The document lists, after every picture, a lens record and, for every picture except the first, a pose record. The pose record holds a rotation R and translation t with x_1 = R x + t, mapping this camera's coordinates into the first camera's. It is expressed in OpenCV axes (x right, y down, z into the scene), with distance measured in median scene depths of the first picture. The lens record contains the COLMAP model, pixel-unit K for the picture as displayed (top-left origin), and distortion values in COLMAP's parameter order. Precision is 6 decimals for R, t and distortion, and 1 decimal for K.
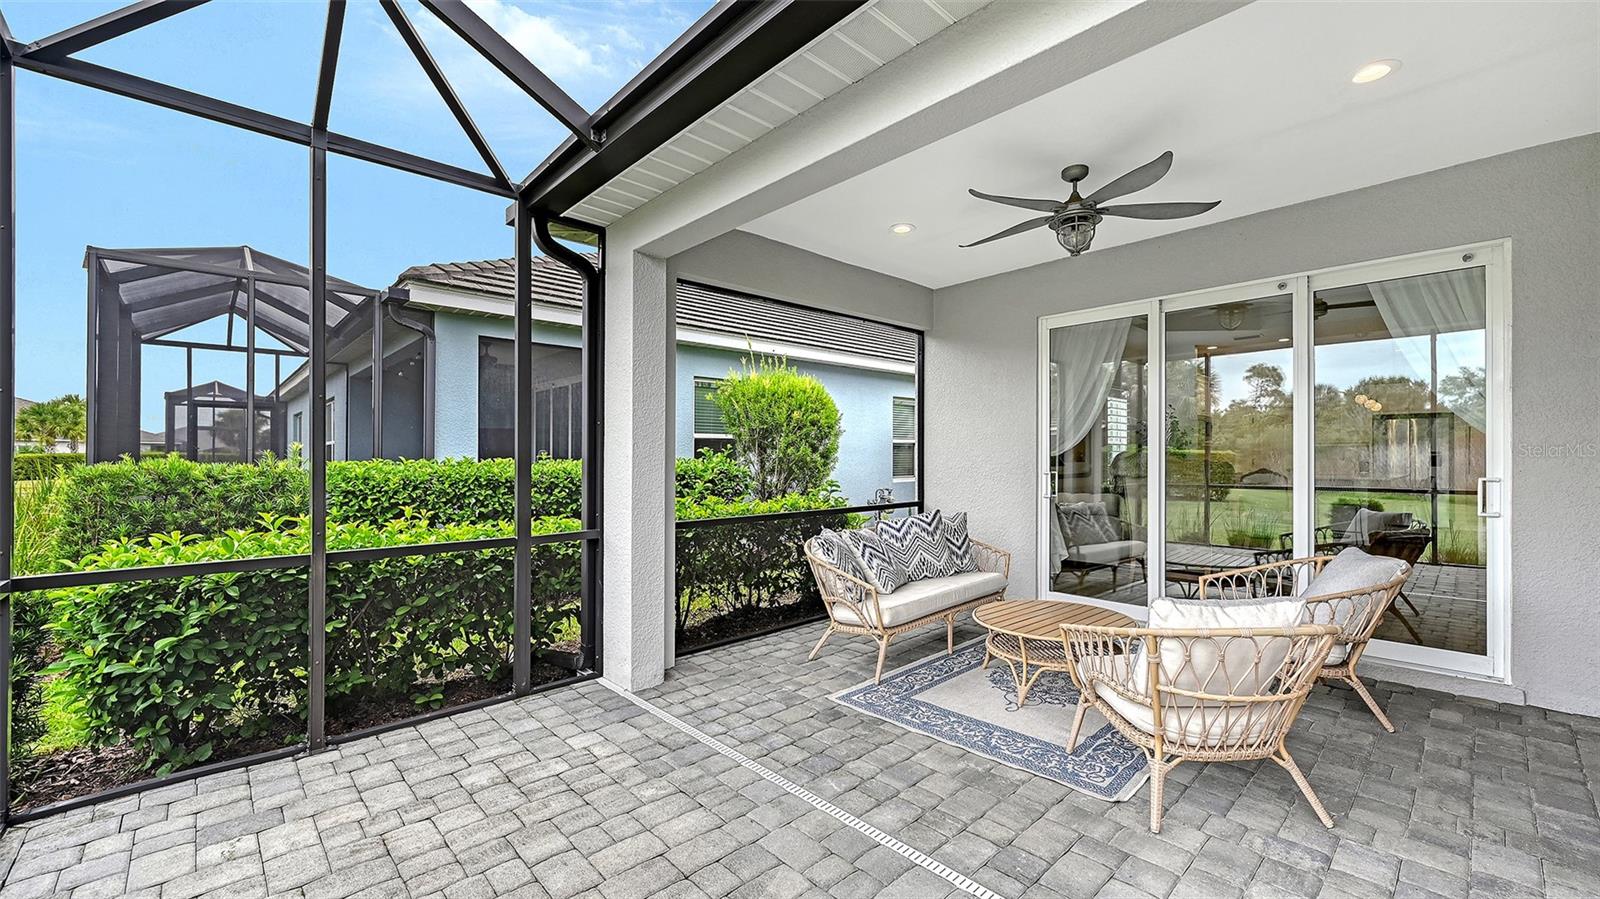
lens RADIAL K [[638.7, 0, 803.5], [0, 638.7, 440.5], [0, 0, 1]] dist [-0.003180, 0.000174]
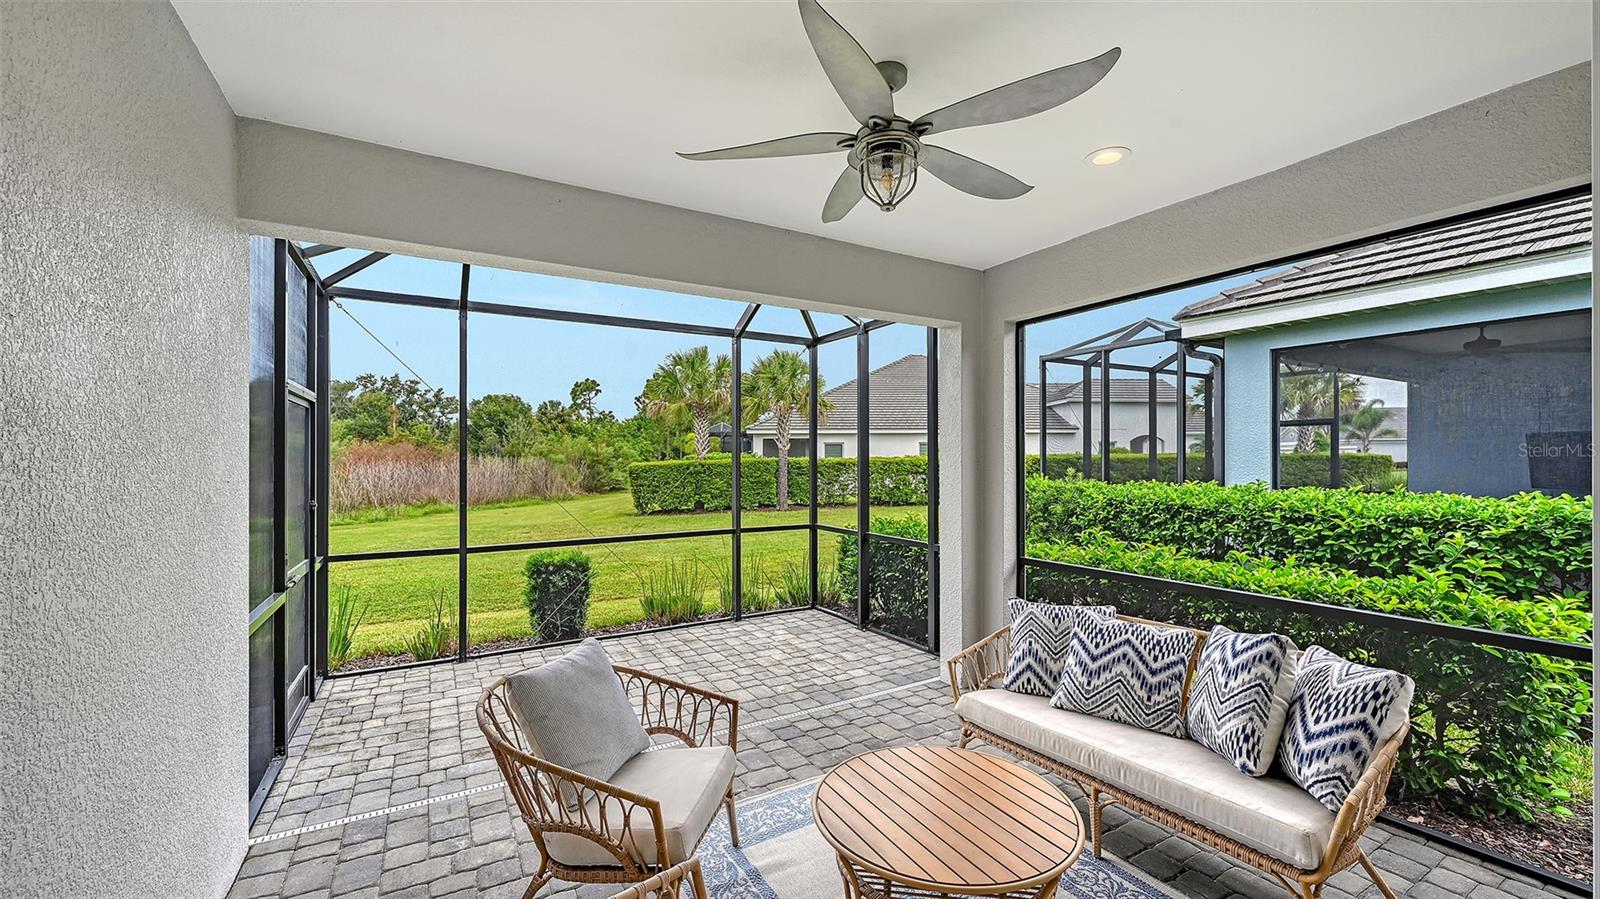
lens RADIAL K [[638.7, 0, 813.0], [0, 638.7, 452.7], [0, 0, 1]] dist [-0.003180, 0.000174]
pose [[-0.211376, -0.003572, -0.977398, 1.027001], [0.029210, 0.999524, -0.009970, -0.047935], [0.976968, -0.030657, -0.211171, 1.050387]]
